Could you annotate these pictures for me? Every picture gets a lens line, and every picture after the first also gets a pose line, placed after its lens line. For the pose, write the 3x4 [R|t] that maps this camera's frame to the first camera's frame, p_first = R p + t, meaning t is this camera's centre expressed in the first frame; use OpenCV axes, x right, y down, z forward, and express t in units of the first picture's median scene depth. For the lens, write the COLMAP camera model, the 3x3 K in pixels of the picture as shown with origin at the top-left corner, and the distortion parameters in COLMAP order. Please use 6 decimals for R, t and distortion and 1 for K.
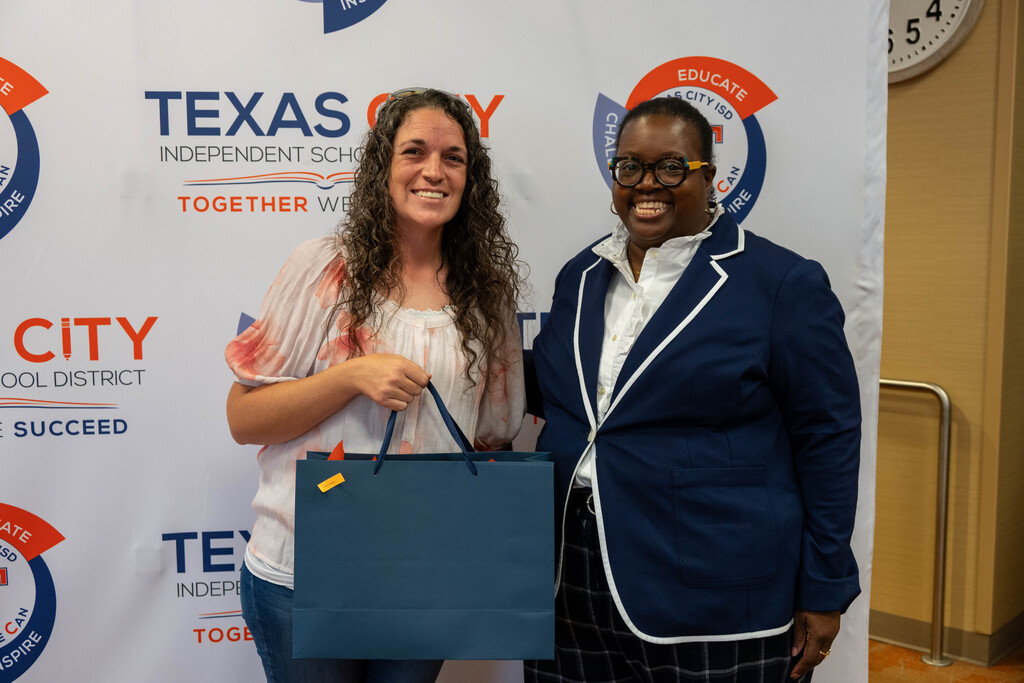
lens RADIAL K [[1158.7, 0, 515.3], [0, 1158.7, 346.6], [0, 0, 1]] dist [0.013504, 0.000000]
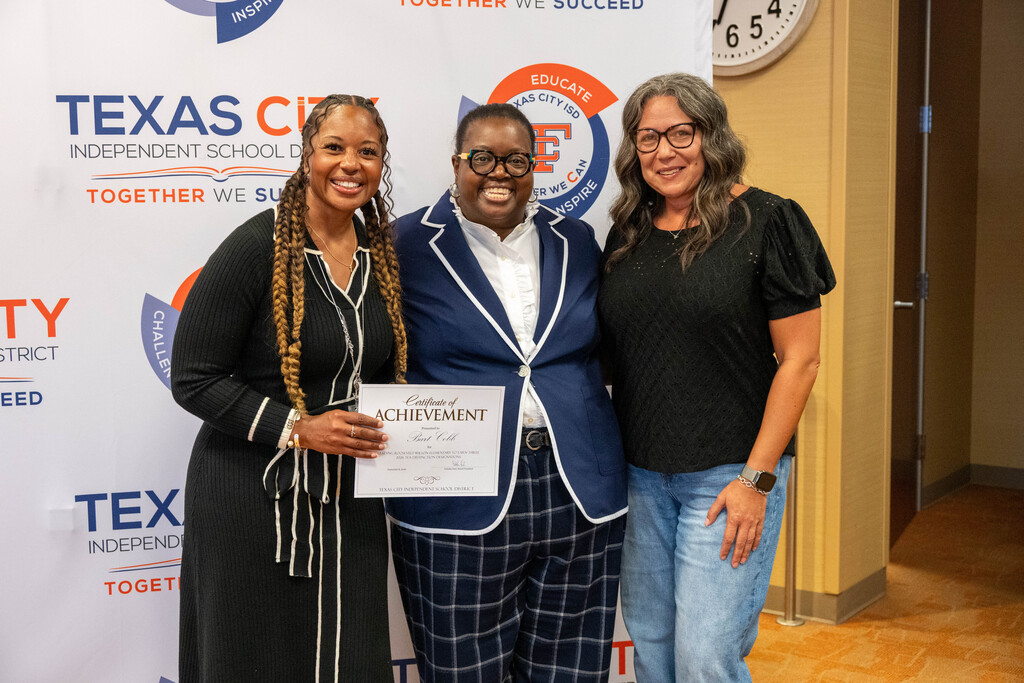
lens RADIAL K [[1434.3, 0, 507.5], [0, 1434.3, 351.1], [0, 0, 1]] dist [0.023007, 0.000000]
pose [[0.994364, -0.019526, 0.104206, -0.035144], [0.020687, 0.999735, -0.010067, 0.046306], [-0.103982, 0.012166, 0.994505, -0.397685]]
